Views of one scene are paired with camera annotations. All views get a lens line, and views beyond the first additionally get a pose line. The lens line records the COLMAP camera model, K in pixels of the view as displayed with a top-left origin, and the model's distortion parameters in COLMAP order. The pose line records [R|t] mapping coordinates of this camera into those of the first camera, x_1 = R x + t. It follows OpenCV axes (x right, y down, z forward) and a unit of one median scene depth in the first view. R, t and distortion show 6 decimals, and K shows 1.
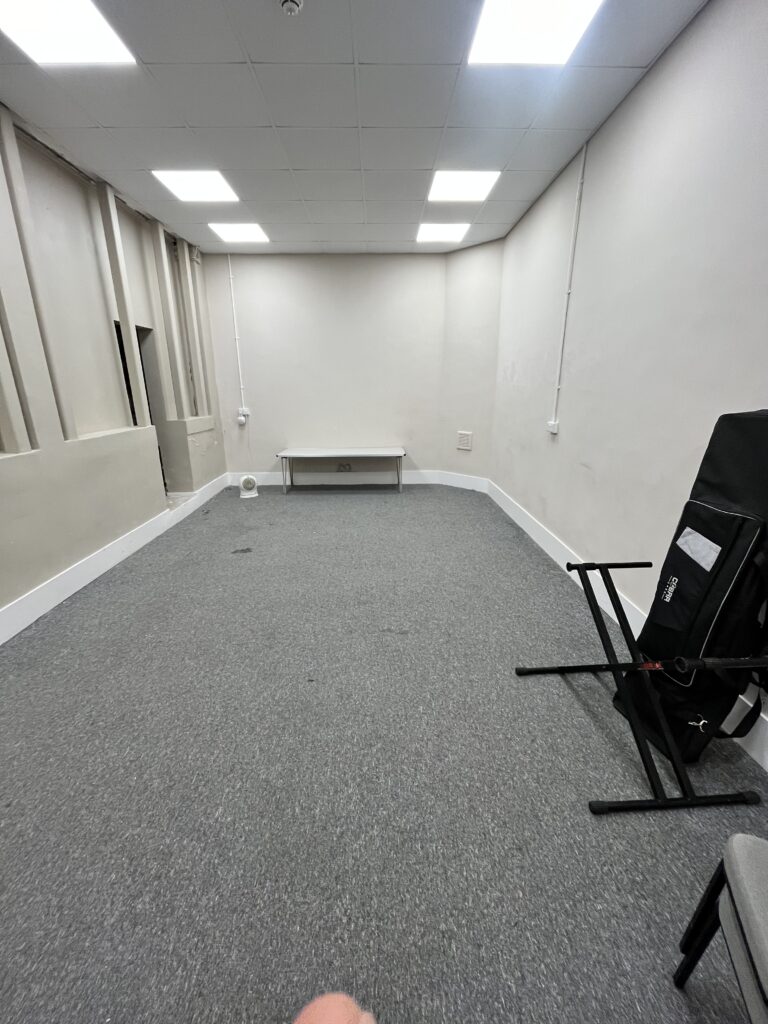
lens RADIAL K [[411.8, 0, 386.4], [0, 411.8, 509.3], [0, 0, 1]] dist [0.000440, -0.000041]
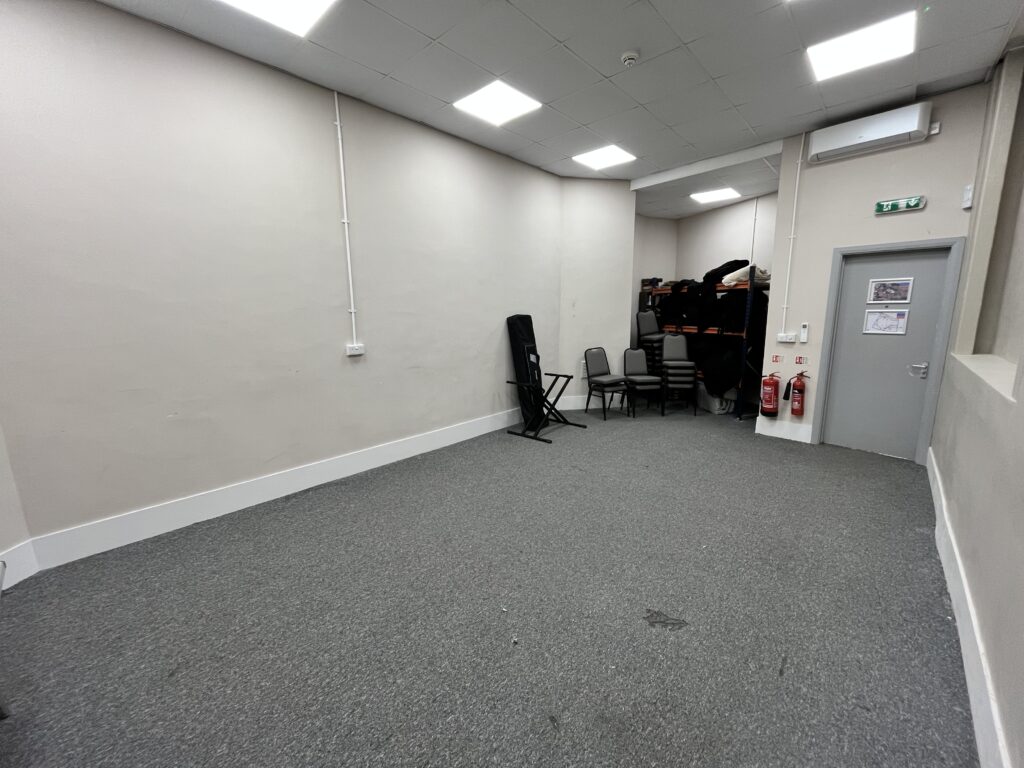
lens RADIAL K [[411.8, 0, 513.2], [0, 411.8, 384.4], [0, 0, 1]] dist [0.000440, -0.000041]
pose [[-0.720134, -0.111927, 0.684748, -0.597274], [0.214059, 0.902921, 0.372709, -0.435752], [-0.659990, 0.414977, -0.626265, 1.488454]]
